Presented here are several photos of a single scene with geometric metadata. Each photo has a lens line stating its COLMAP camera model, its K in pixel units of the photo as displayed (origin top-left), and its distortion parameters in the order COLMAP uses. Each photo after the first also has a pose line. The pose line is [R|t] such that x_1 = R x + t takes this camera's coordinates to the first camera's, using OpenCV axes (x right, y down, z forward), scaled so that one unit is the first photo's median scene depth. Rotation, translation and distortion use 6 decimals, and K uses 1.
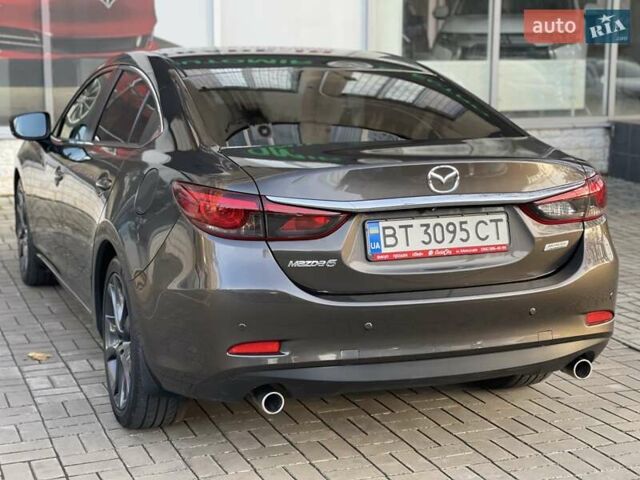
lens RADIAL K [[1174.8, 0, 324.3], [0, 1174.8, 244.7], [0, 0, 1]] dist [0.197468, 0.000000]
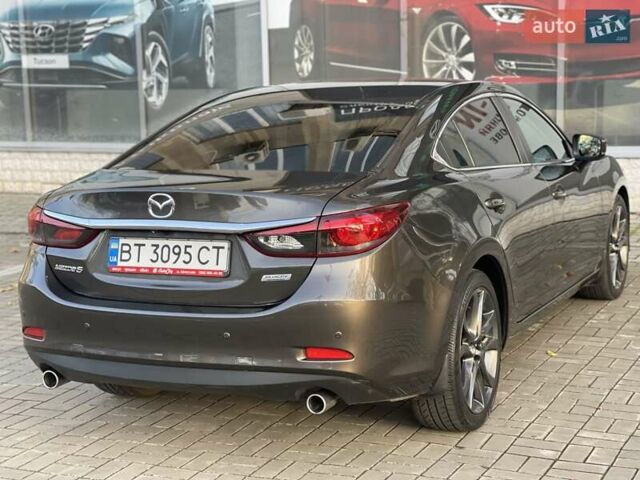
lens RADIAL K [[1174.8, 0, 320.5], [0, 1174.8, 242.9], [0, 0, 1]] dist [0.197468, 0.000000]
pose [[0.699676, 0.080303, -0.709933, 0.963108], [-0.088326, 0.995763, 0.025584, -0.059772], [0.708980, 0.044805, 0.703804, 0.306853]]
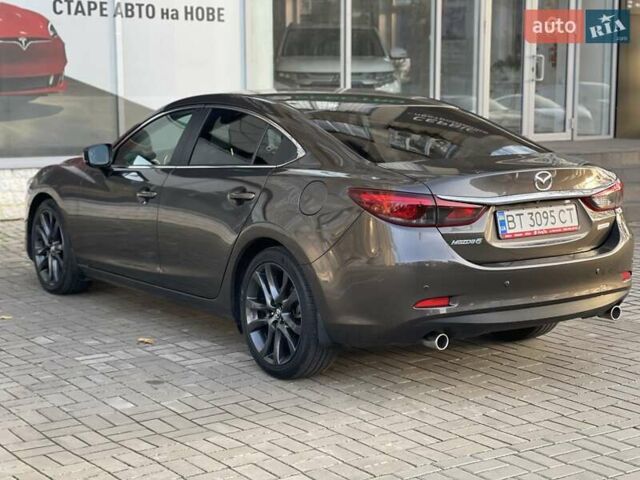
lens RADIAL K [[1174.8, 0, 324.4], [0, 1174.8, 243.3], [0, 0, 1]] dist [0.197468, 0.000000]
pose [[0.968682, -0.037412, 0.245471, -0.494875], [0.044271, 0.998766, -0.022485, 0.039581], [-0.244327, 0.032648, 0.969143, -0.321797]]
